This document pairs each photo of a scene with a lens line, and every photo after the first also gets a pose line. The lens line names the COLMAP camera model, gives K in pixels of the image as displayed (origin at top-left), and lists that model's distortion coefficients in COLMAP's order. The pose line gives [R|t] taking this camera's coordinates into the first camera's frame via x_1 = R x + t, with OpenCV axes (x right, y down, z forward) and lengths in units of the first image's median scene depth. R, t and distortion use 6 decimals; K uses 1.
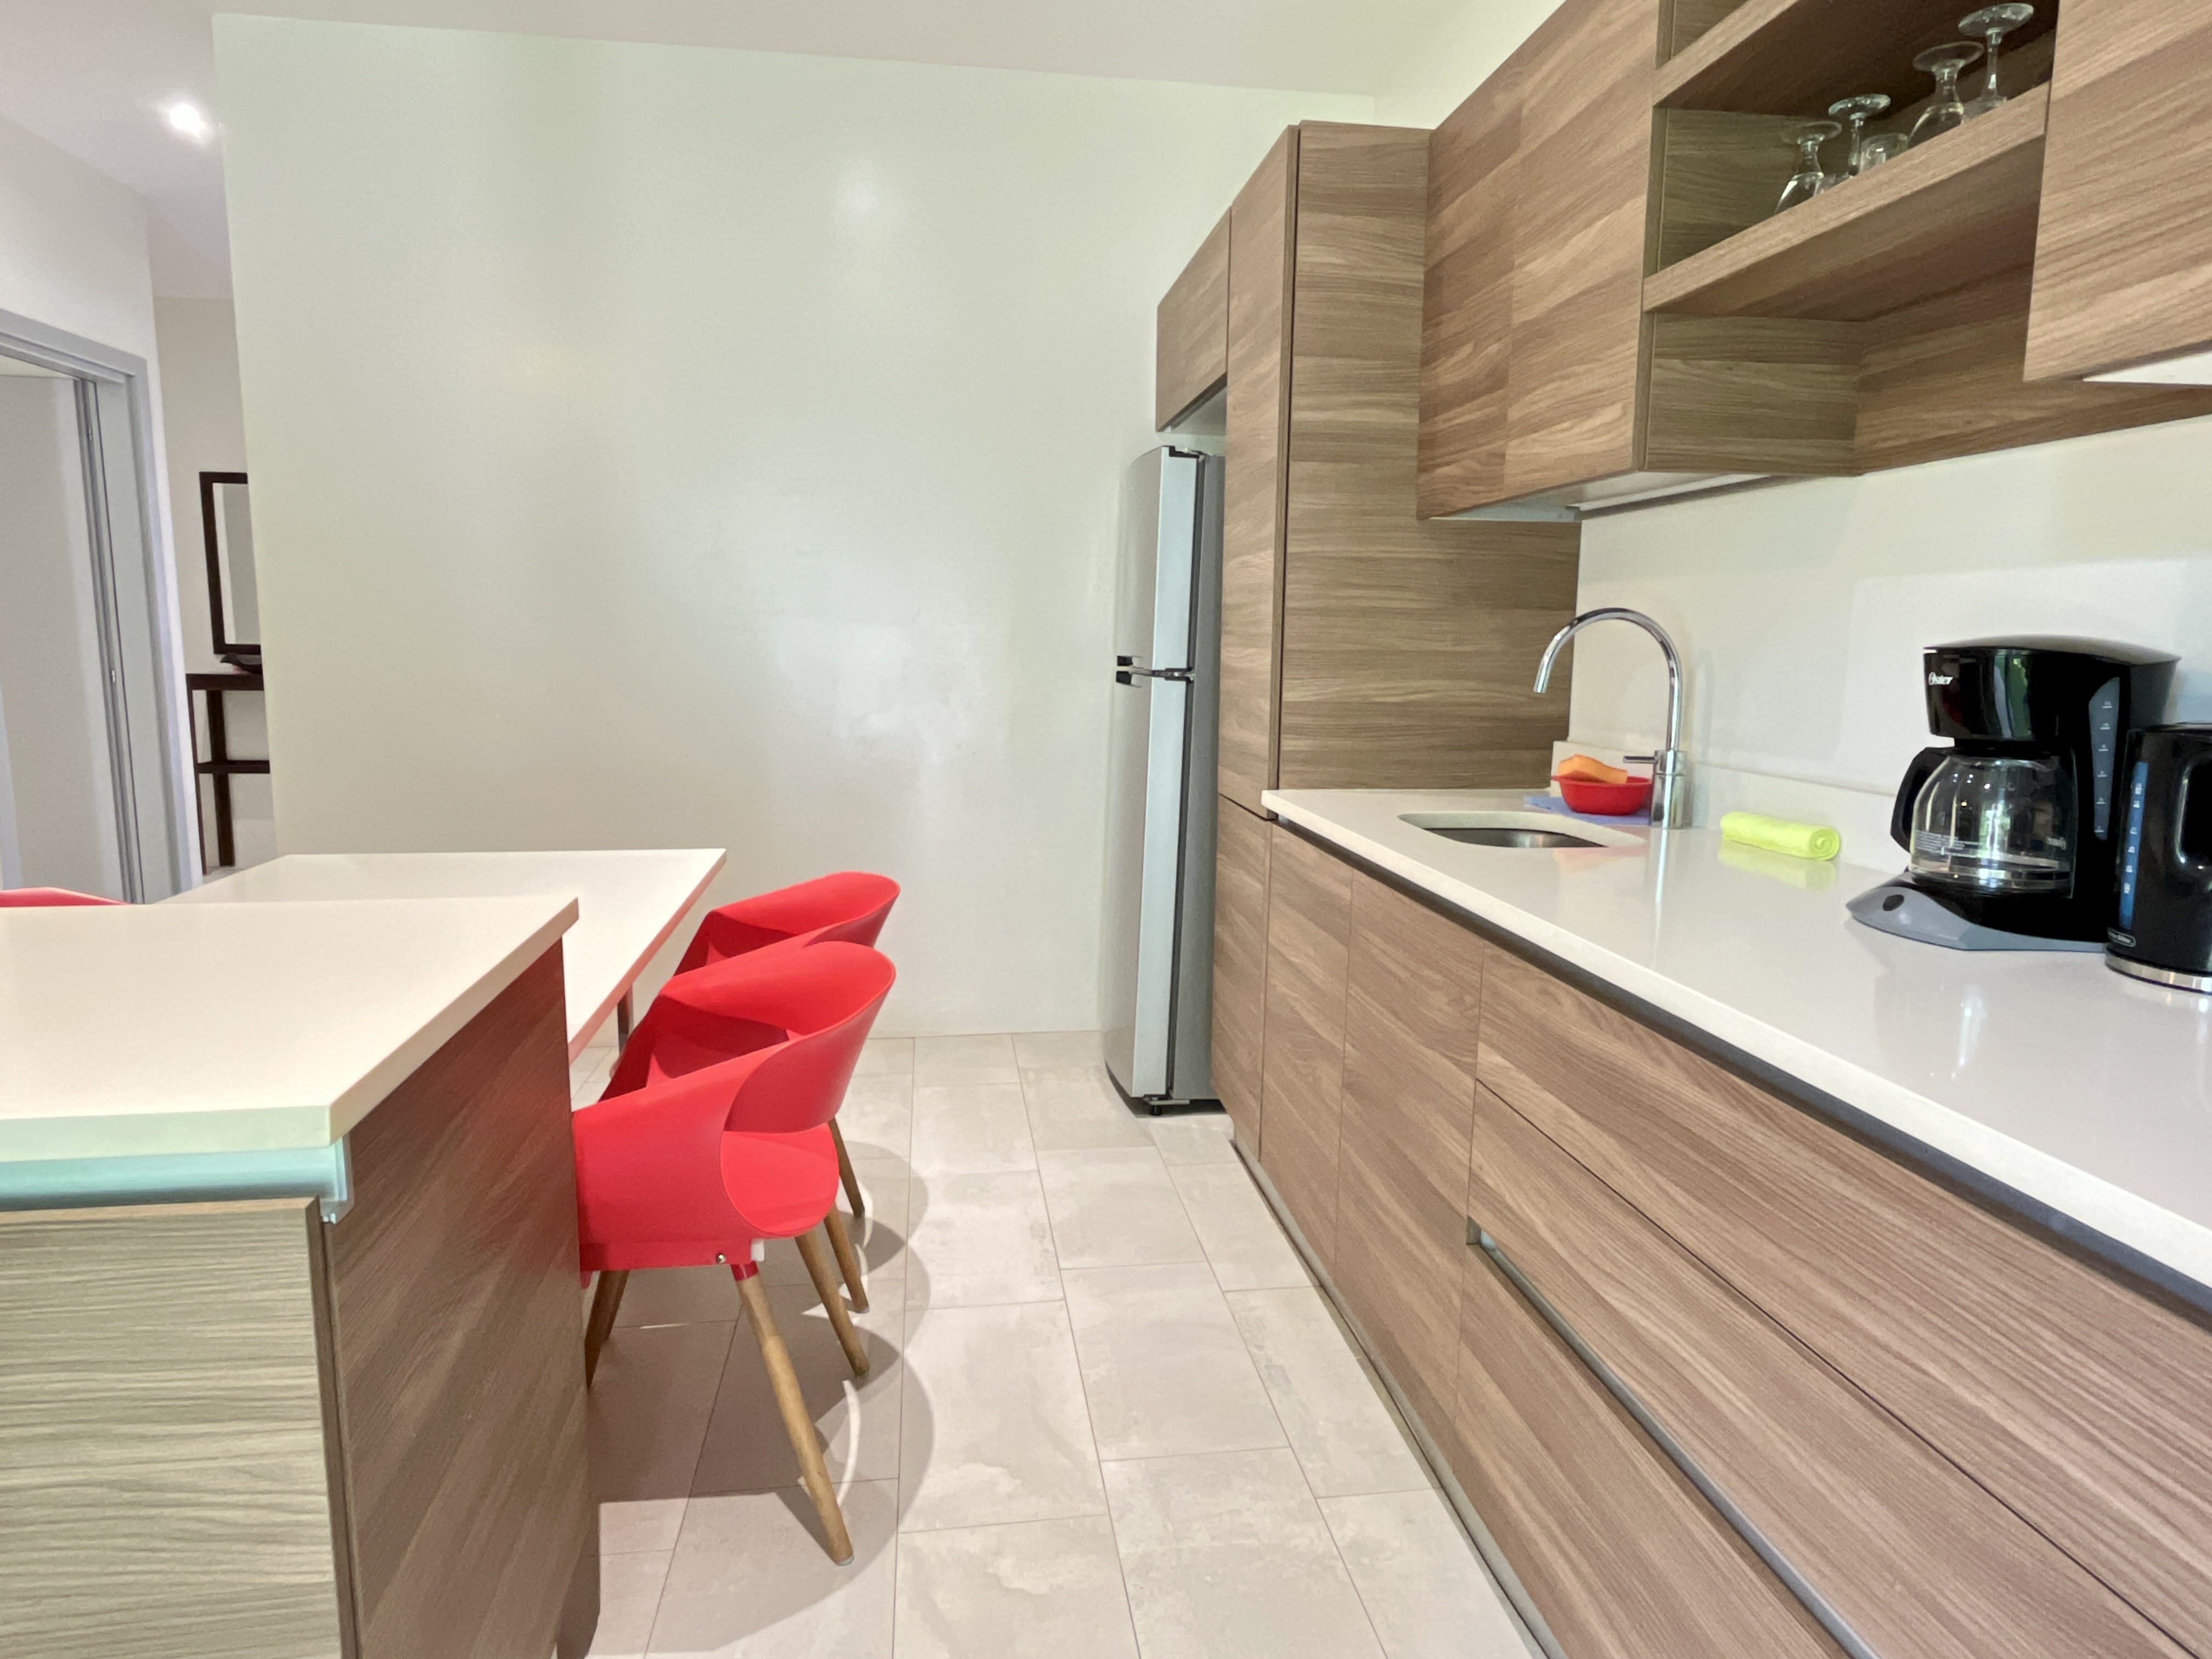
lens RADIAL K [[1287.2, 0, 1106.0], [0, 1287.2, 829.5], [0, 0, 1]] dist [-0.002177, -0.001268]
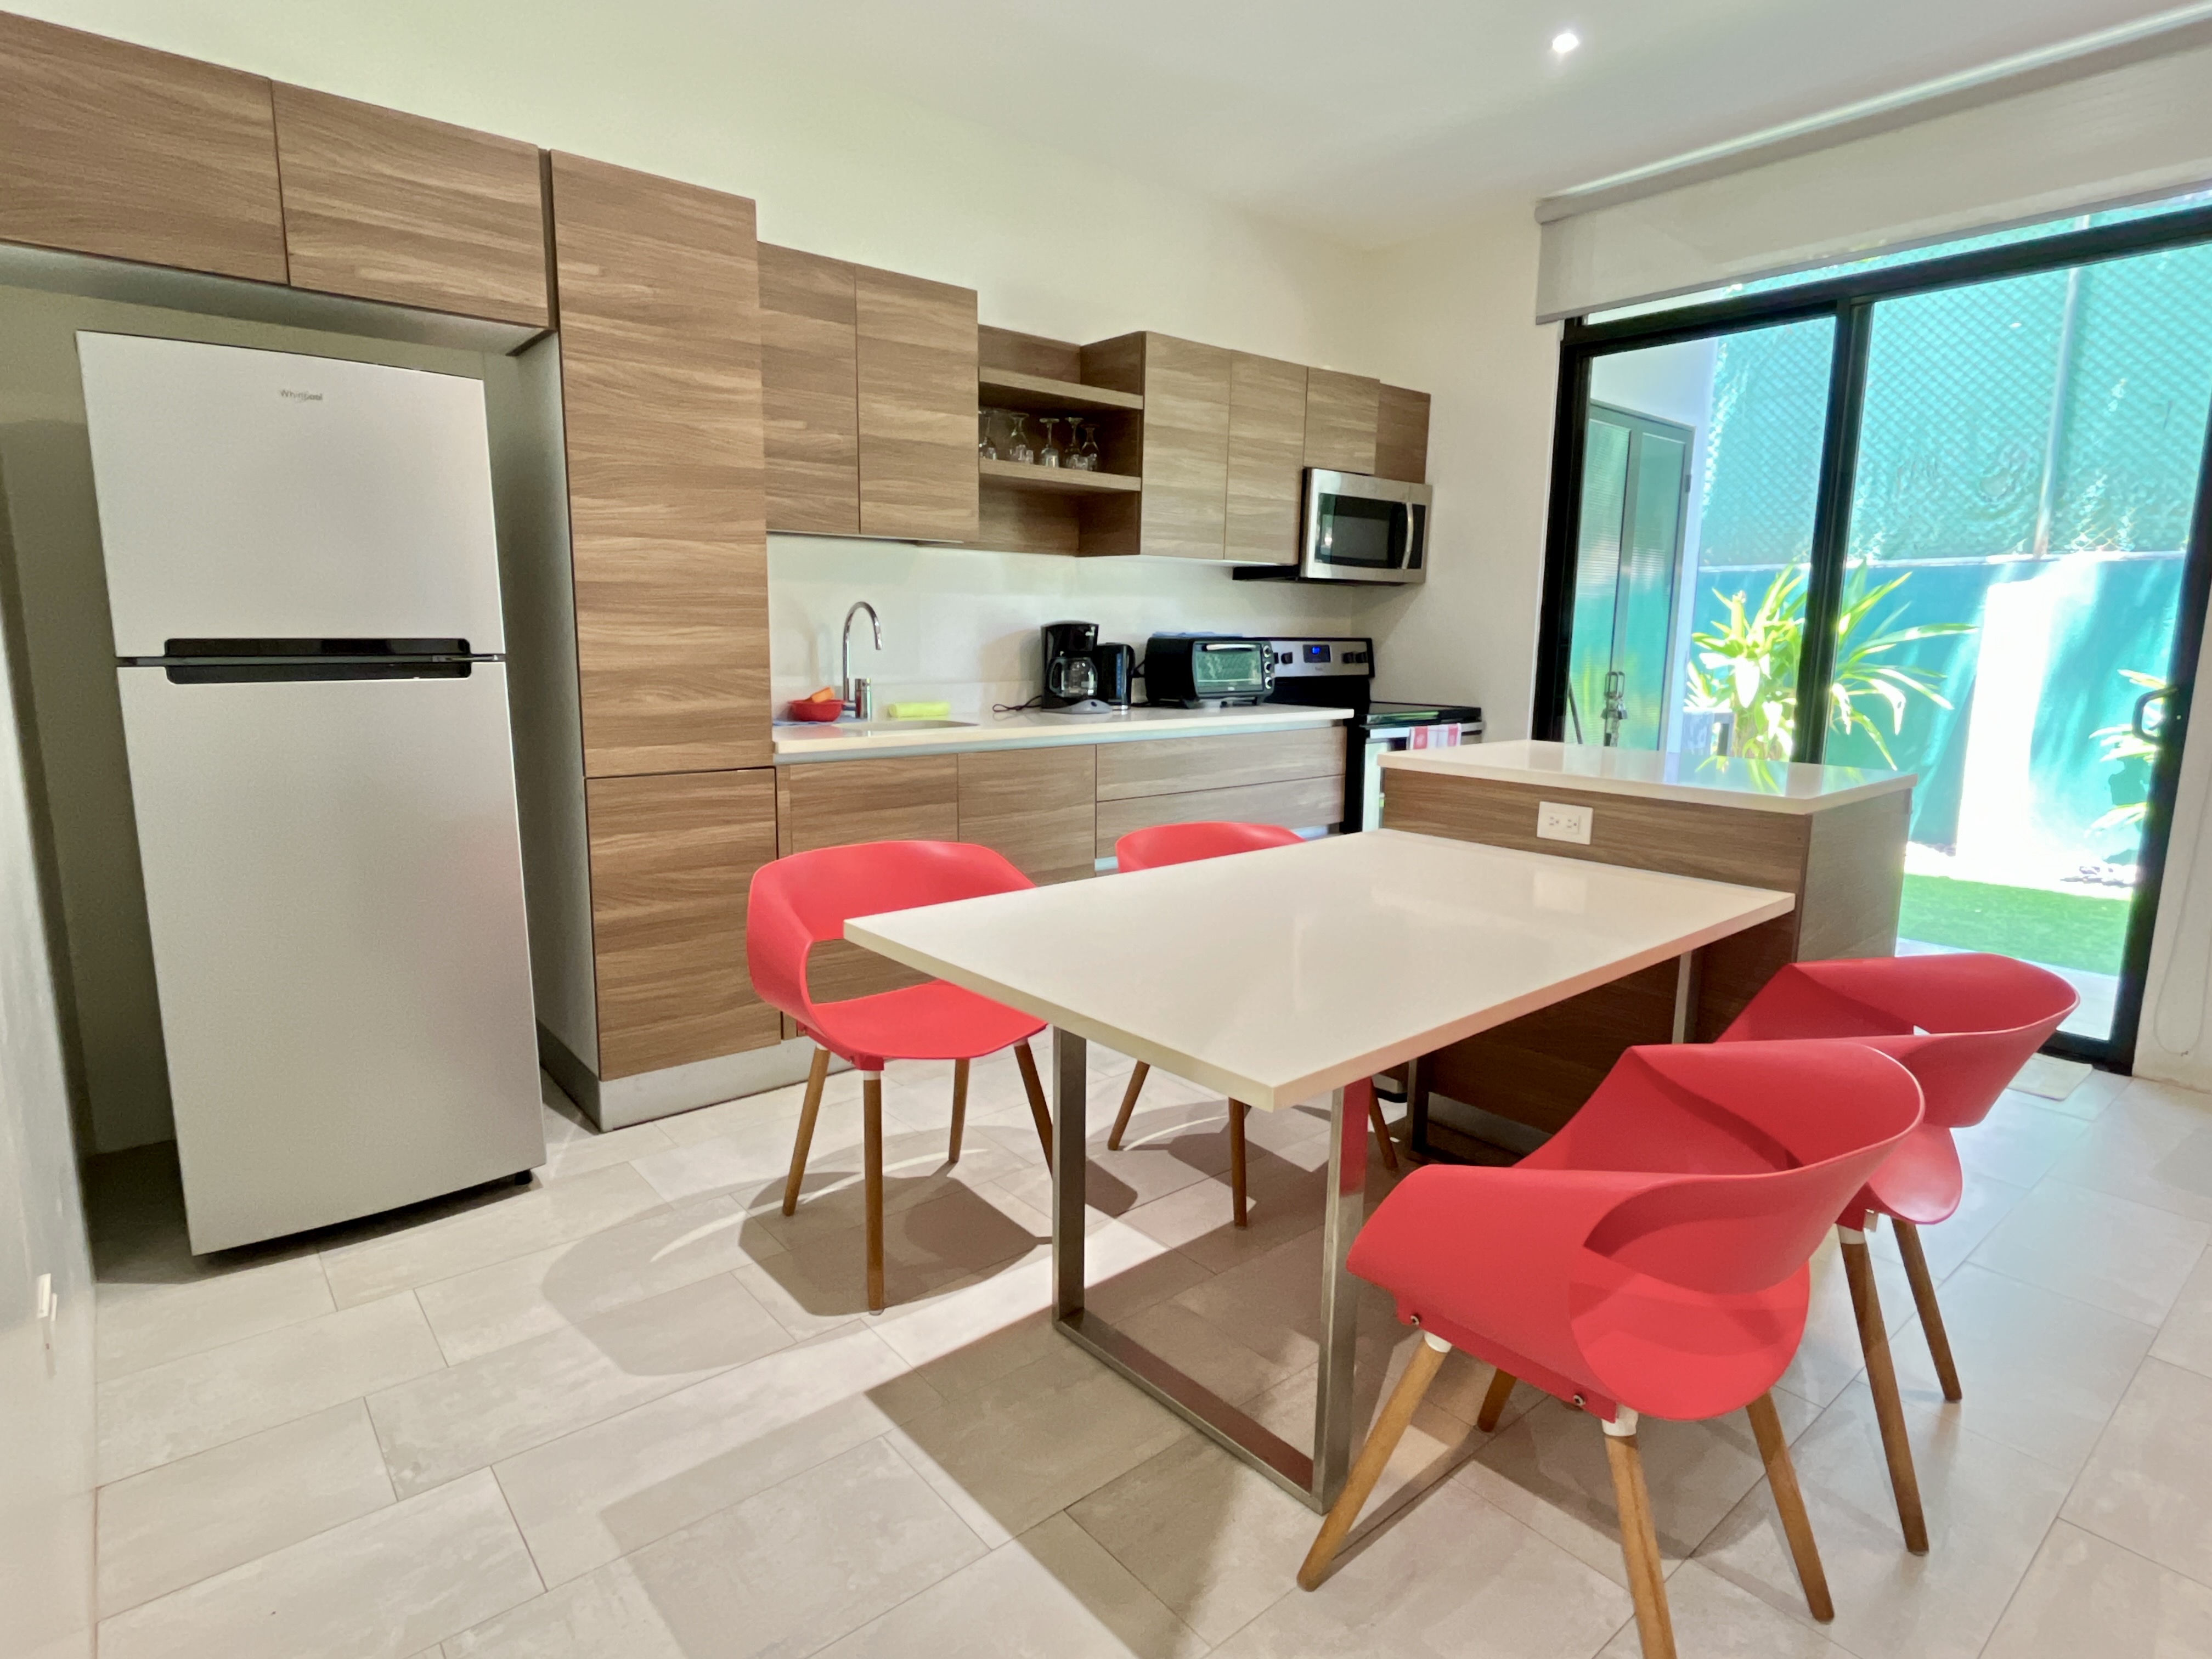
lens RADIAL K [[1186.2, 0, 1106.0], [0, 1186.2, 829.5], [0, 0, 1]] dist [-0.004806, -0.001317]
pose [[-0.531545, -0.160343, 0.831715, -1.433721], [0.106394, 0.961503, 0.253360, -0.291084], [-0.840322, 0.223162, -0.494023, 1.876845]]
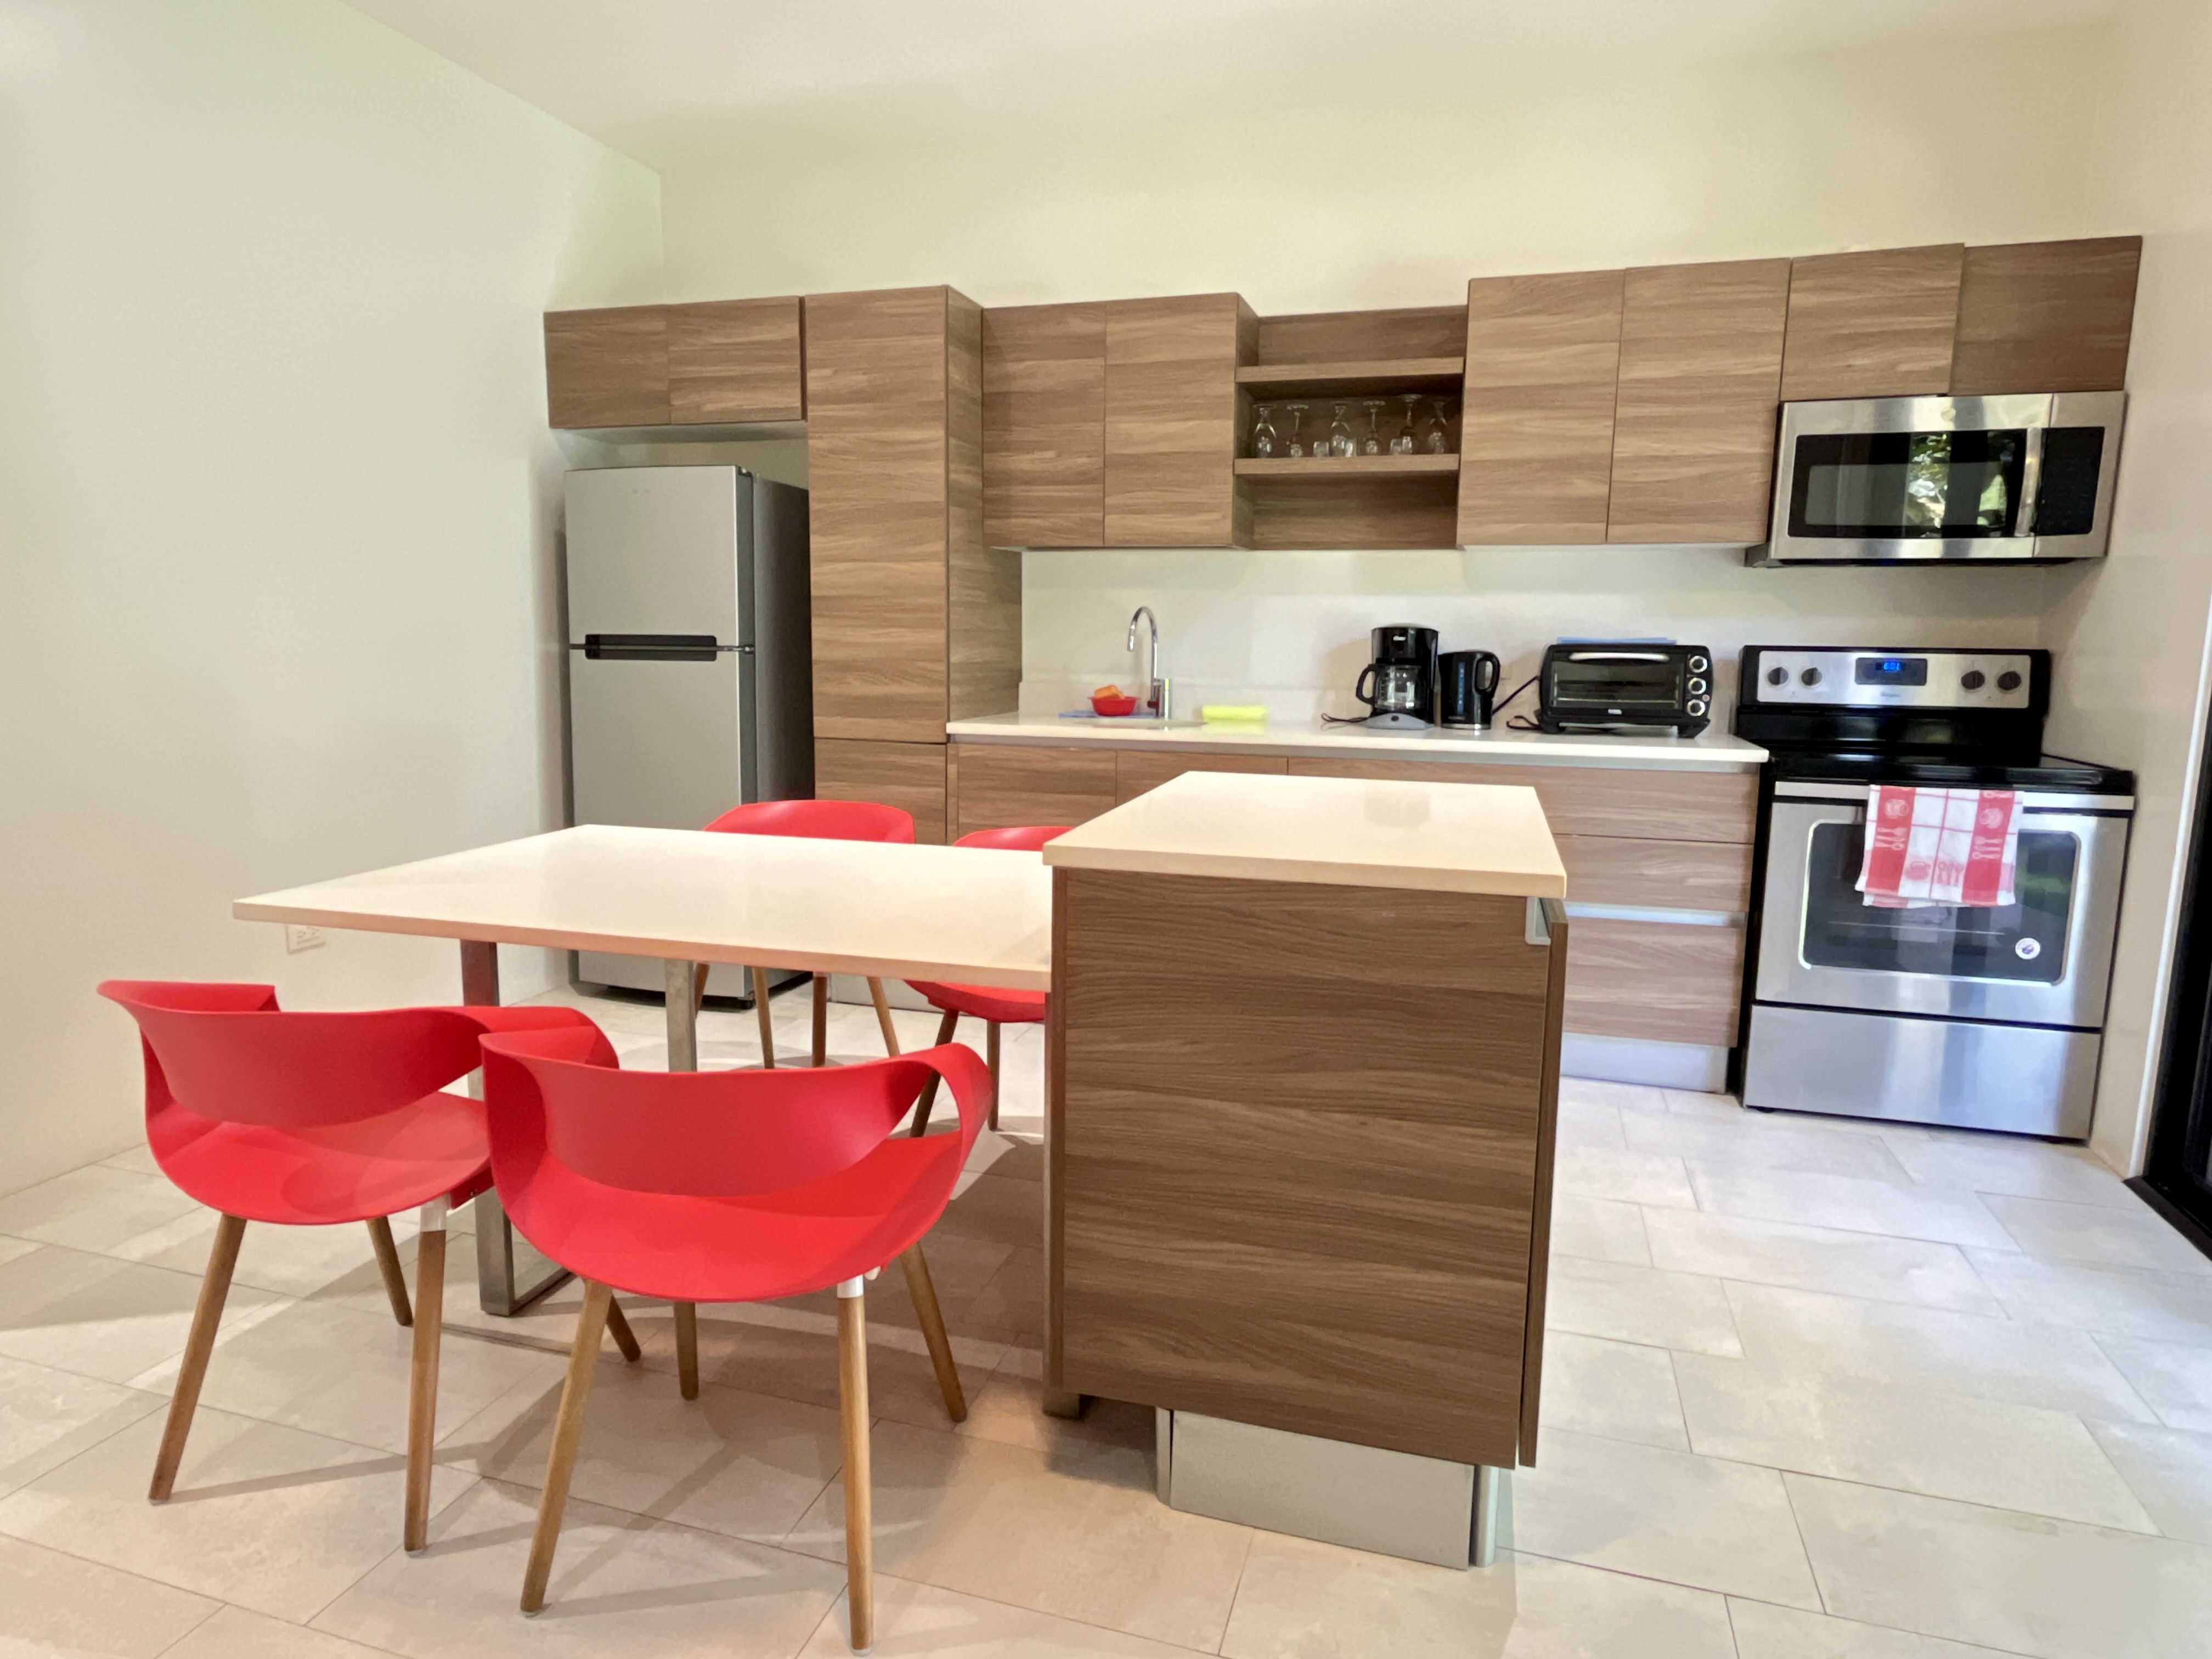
lens RADIAL K [[1287.2, 0, 1106.0], [0, 1287.2, 829.5], [0, 0, 1]] dist [-0.002177, -0.001268]
pose [[0.420031, -0.147031, 0.895520, -1.653071], [0.128020, 0.986520, 0.101926, -0.053260], [-0.898435, 0.071832, 0.433192, 0.276832]]
